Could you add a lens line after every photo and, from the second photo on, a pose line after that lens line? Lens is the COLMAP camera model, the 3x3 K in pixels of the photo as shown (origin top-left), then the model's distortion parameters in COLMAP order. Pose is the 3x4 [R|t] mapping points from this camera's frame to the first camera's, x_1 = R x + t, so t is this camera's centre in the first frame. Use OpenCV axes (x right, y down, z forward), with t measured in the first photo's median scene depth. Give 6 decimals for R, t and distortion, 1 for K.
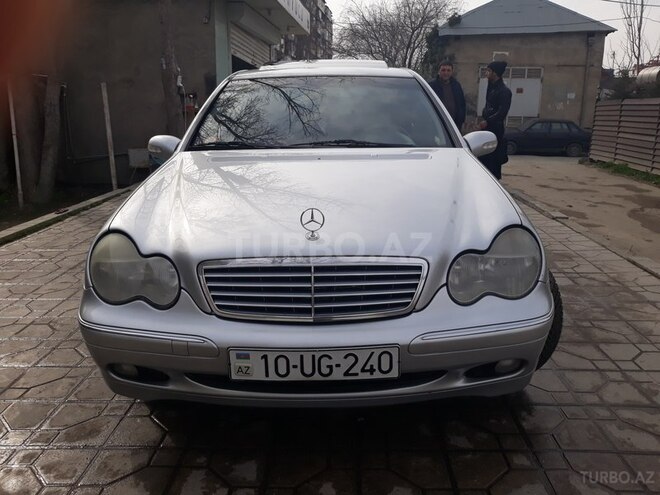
lens RADIAL K [[546.5, 0, 333.1], [0, 546.5, 250.6], [0, 0, 1]] dist [-0.011929, 0.013030]
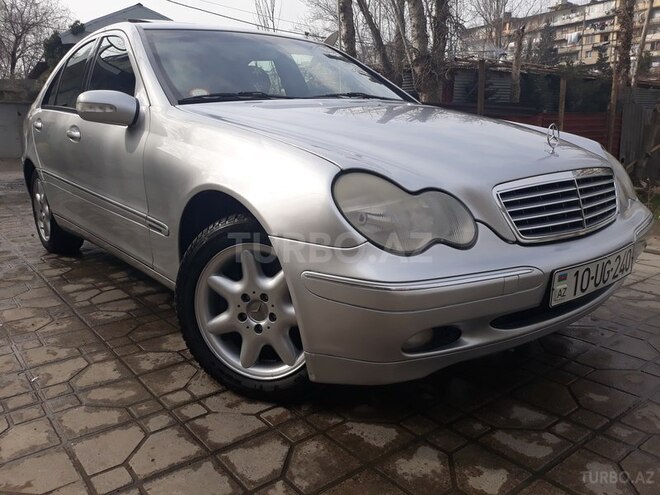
lens RADIAL K [[546.5, 0, 343.4], [0, 546.5, 249.4], [0, 0, 1]] dist [-0.011929, 0.013030]
pose [[0.769259, -0.148841, 0.621359, -0.813418], [0.171665, 0.984878, 0.023392, 0.047225], [-0.615444, 0.088671, 0.783177, 0.391609]]
